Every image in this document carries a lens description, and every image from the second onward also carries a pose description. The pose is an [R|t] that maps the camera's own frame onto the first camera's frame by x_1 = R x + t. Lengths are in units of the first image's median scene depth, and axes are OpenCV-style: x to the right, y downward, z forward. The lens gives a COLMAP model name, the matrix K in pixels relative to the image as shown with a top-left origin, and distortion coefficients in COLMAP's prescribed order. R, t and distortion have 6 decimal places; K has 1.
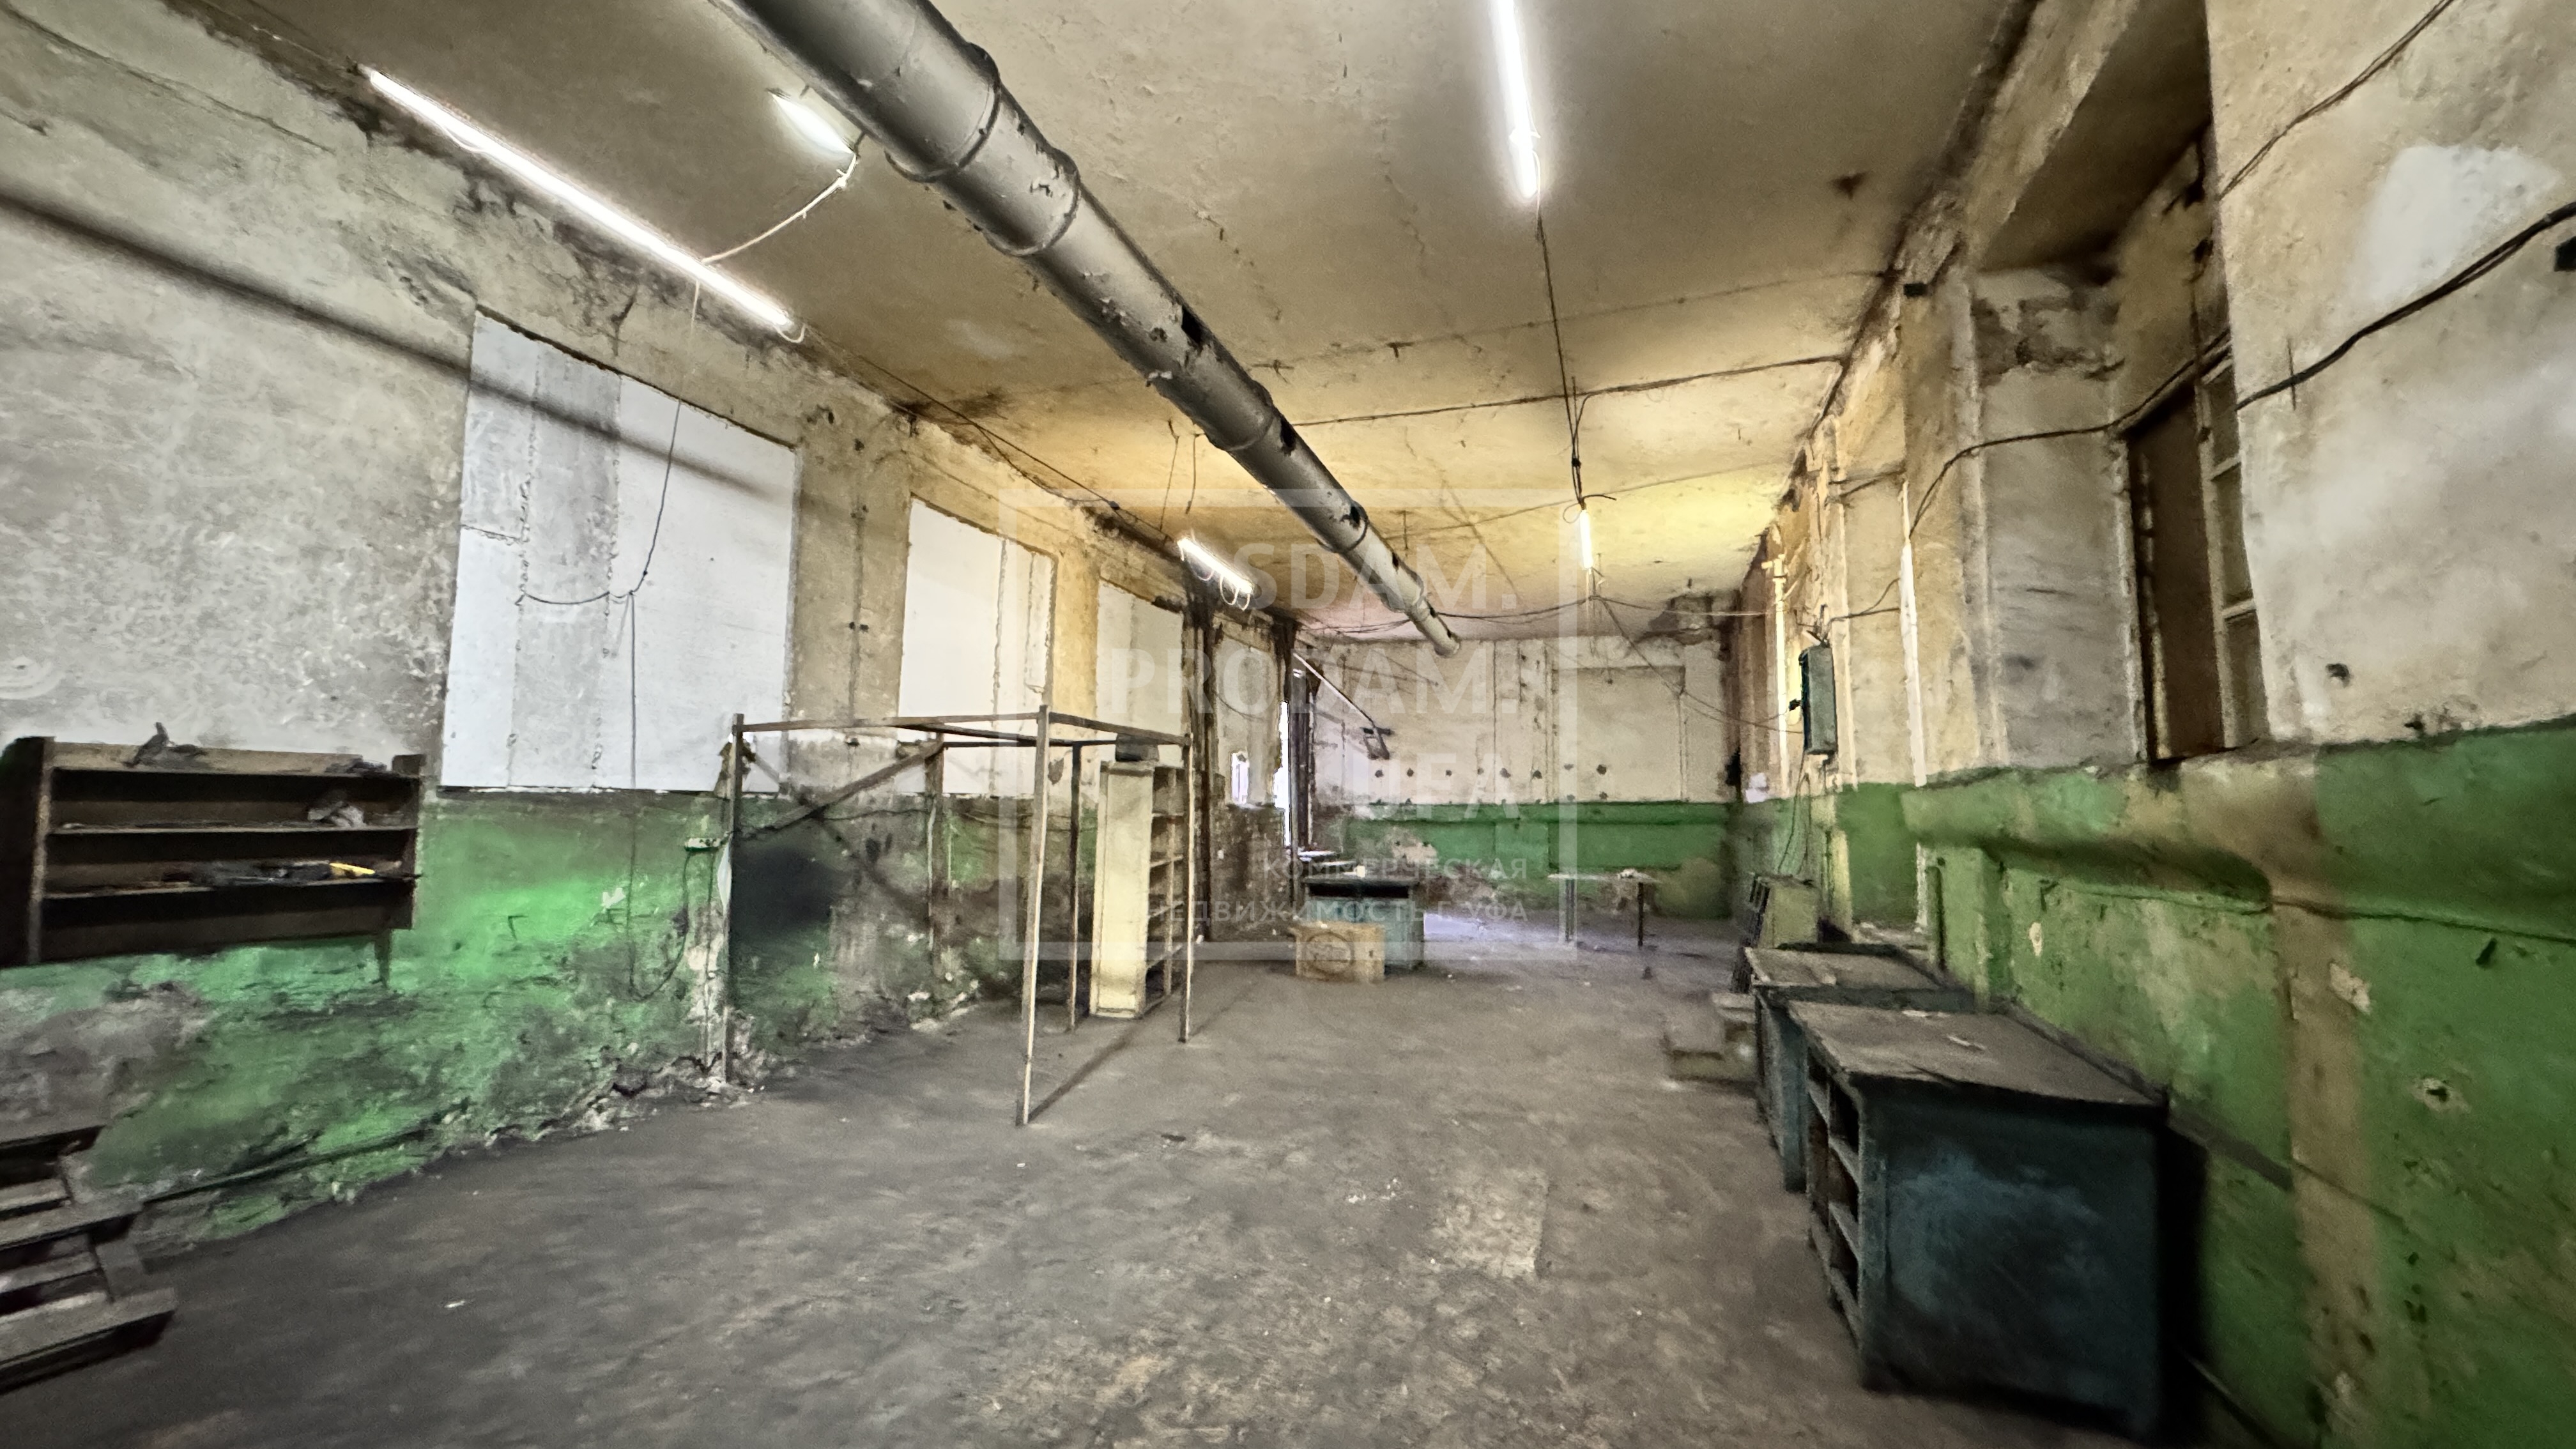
lens RADIAL K [[1021.6, 0, 1283.6], [0, 1021.6, 722.2], [0, 0, 1]] dist [-0.002623, 0.000134]
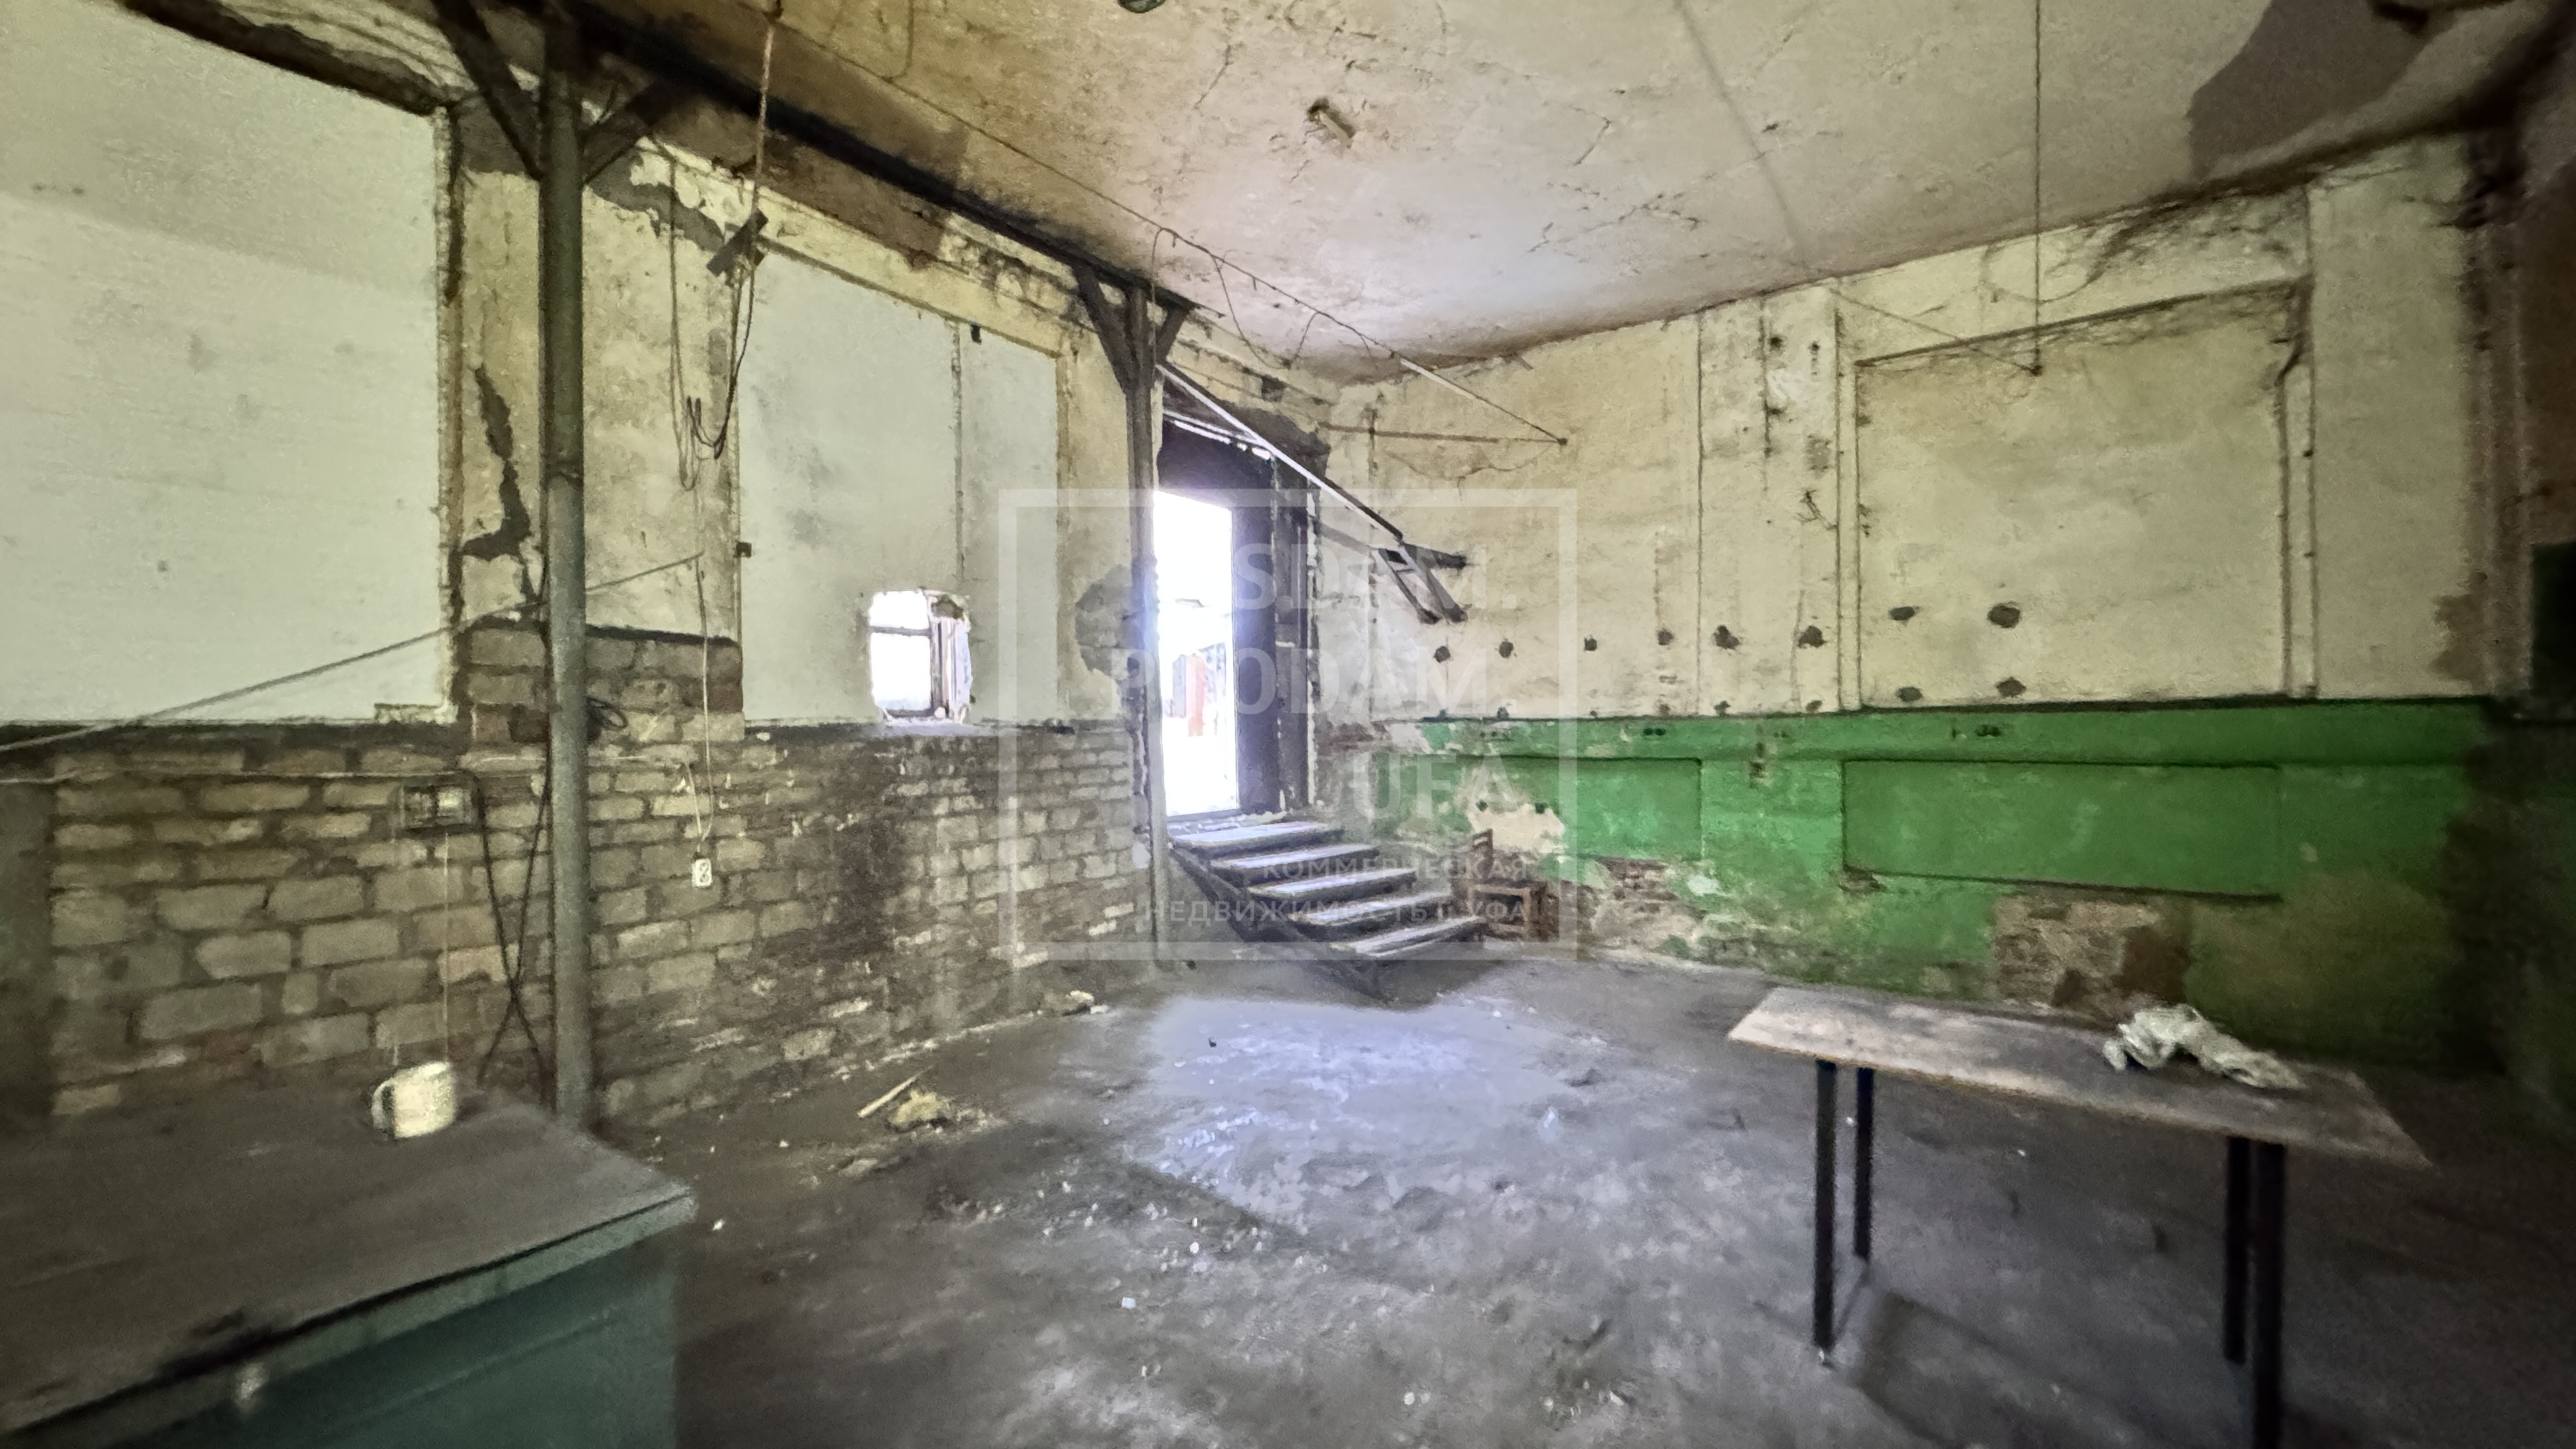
lens RADIAL K [[1021.6, 0, 1283.6], [0, 1021.6, 722.2], [0, 0, 1]] dist [-0.002623, 0.000134]
pose [[0.953067, -0.015348, -0.302371, 0.522620], [0.038623, 0.996718, 0.071146, 0.144418], [0.300287, -0.079485, 0.950531, 1.706649]]
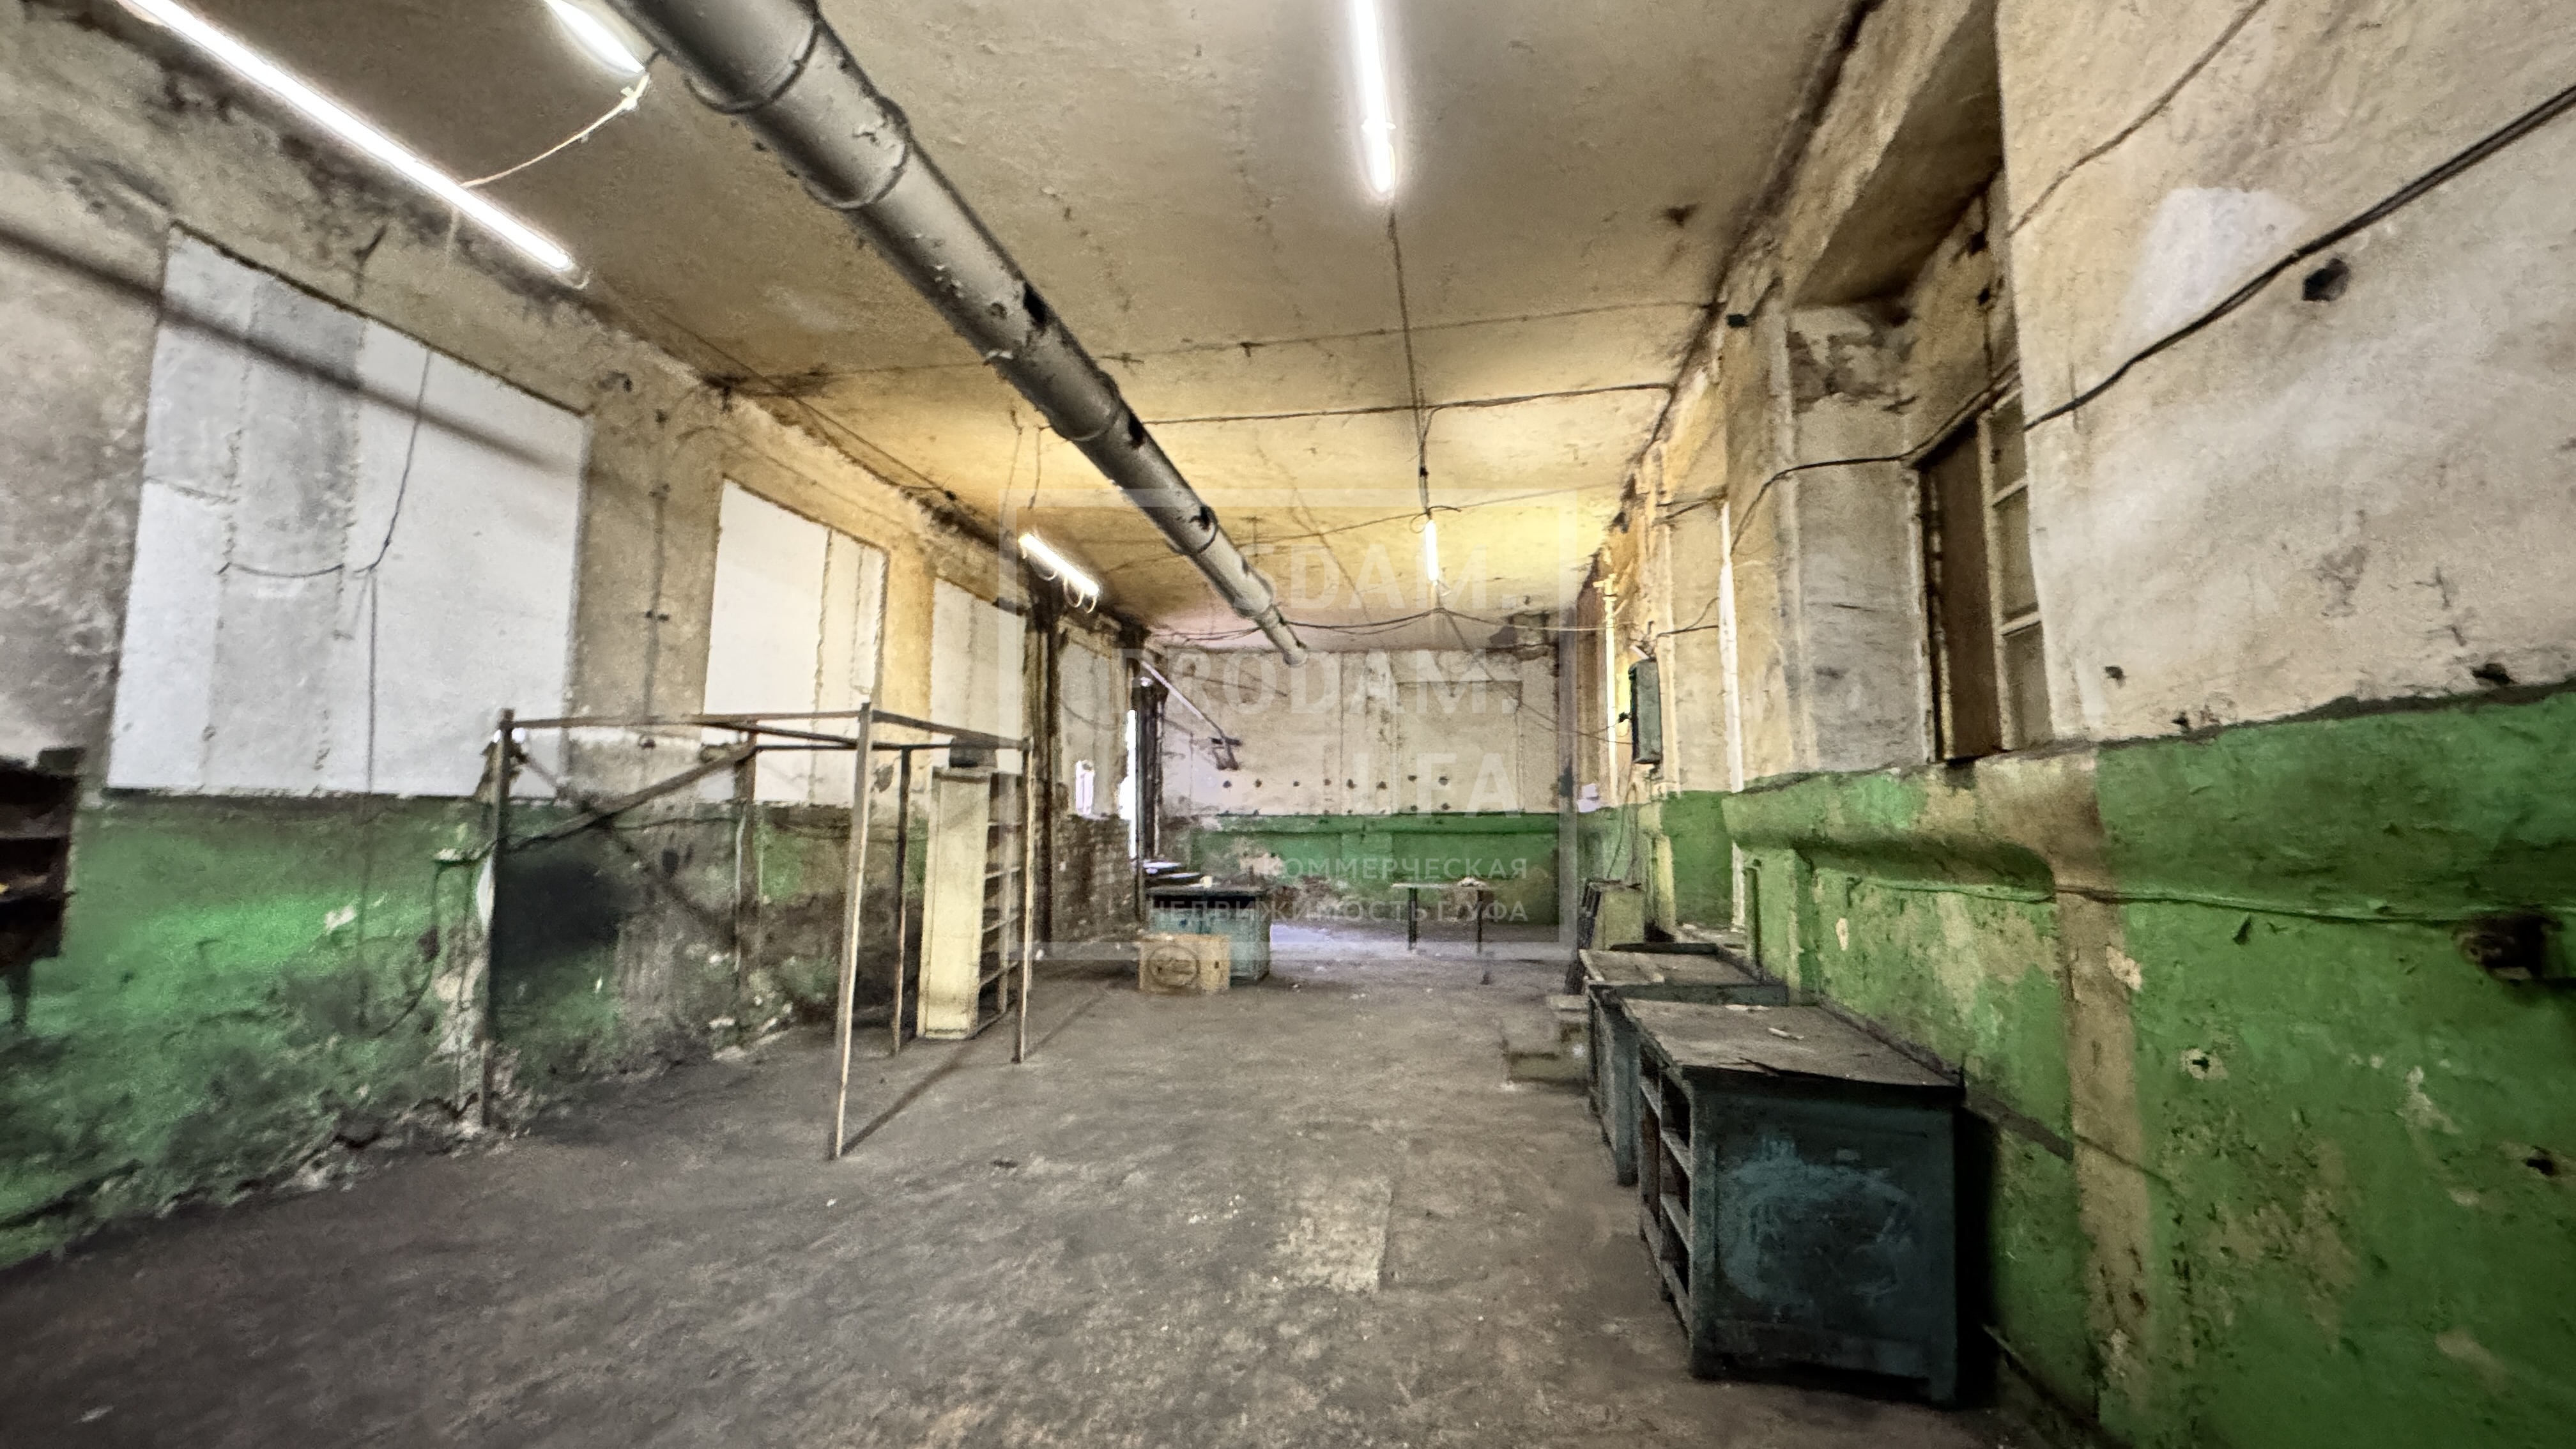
lens RADIAL K [[1021.6, 0, 1283.6], [0, 1021.6, 722.2], [0, 0, 1]] dist [-0.002623, 0.000134]
pose [[0.989126, 0.011752, 0.146598, 0.004413], [-0.009757, 0.999850, -0.014324, 0.010885], [-0.146744, 0.012738, 0.989092, 0.026973]]
